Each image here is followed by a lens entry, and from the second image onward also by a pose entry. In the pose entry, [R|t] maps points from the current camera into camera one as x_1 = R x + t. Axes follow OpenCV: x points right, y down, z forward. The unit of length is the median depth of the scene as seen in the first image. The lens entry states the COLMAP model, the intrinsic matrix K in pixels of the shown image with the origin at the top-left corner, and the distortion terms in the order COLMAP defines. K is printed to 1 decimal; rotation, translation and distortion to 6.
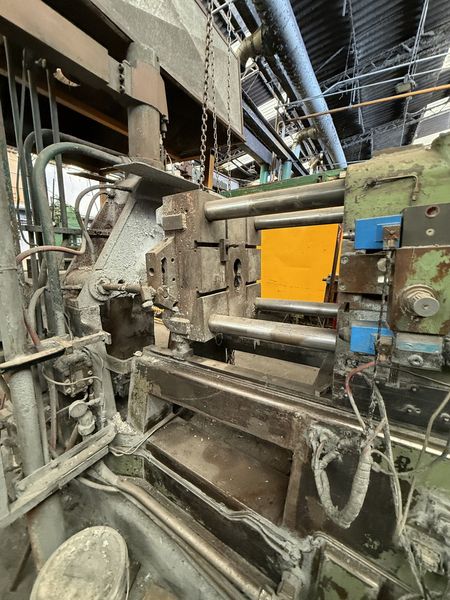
lens RADIAL K [[239.3, 0, 223.3], [0, 239.3, 299.1], [0, 0, 1]] dist [0.000252, -0.000342]
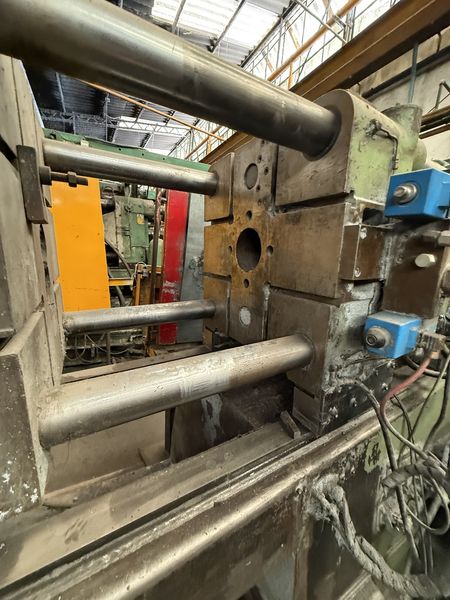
lens RADIAL K [[239.3, 0, 226.0], [0, 239.3, 297.4], [0, 0, 1]] dist [0.000252, -0.000342]
pose [[0.462850, -0.136313, 0.875893, -0.162384], [0.121270, 0.988553, 0.089763, -0.048880], [-0.878102, 0.064673, 0.474082, 0.567449]]
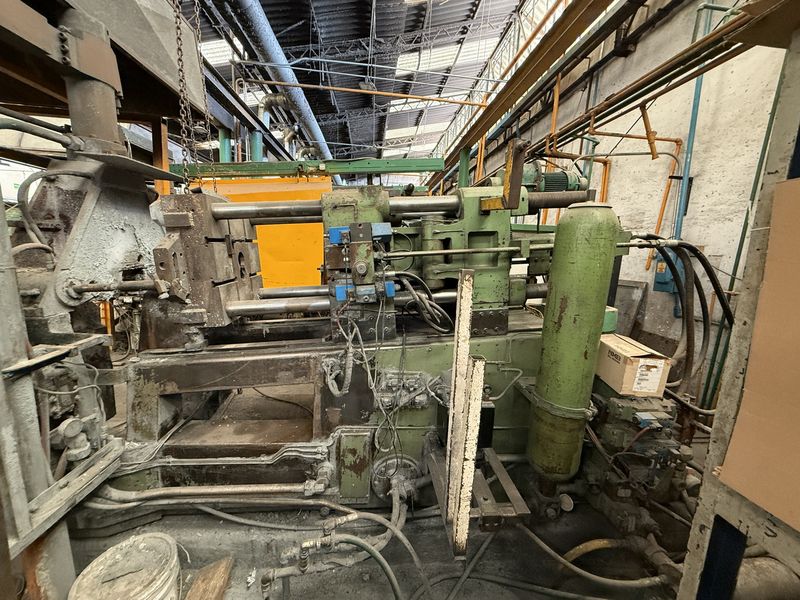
lens RADIAL K [[319.1, 0, 399.4], [0, 319.1, 302.3], [0, 0, 1]] dist [0.000252, -0.000342]
pose [[0.798695, -0.121647, 0.589311, -0.251679], [0.129335, 0.991168, 0.029311, 0.112260], [-0.587672, 0.052807, 0.807374, -0.604771]]
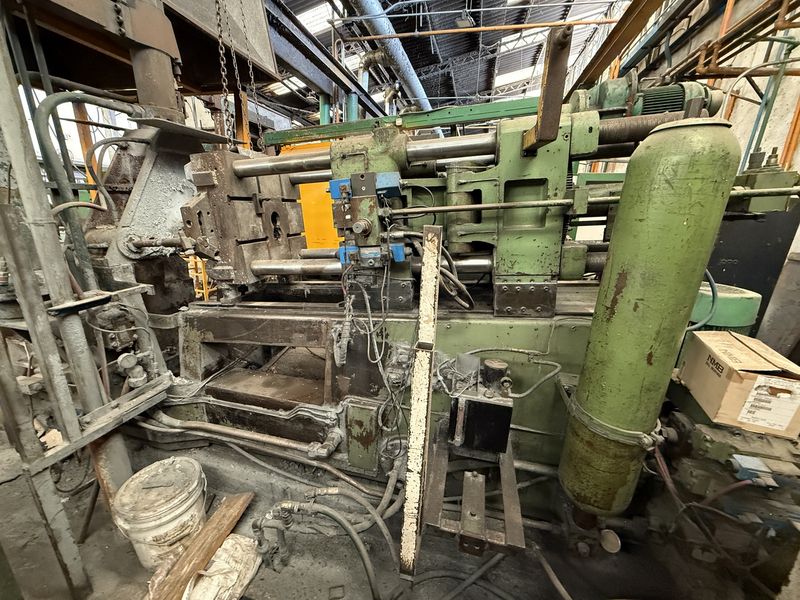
lens RADIAL K [[319.1, 0, 398.6], [0, 319.1, 301.9], [0, 0, 1]] dist [0.000252, -0.000342]
pose [[0.949188, -0.111153, 0.294427, 0.125193], [0.086075, 0.991570, 0.096849, 0.153102], [-0.302710, -0.066585, 0.950754, -0.608041]]
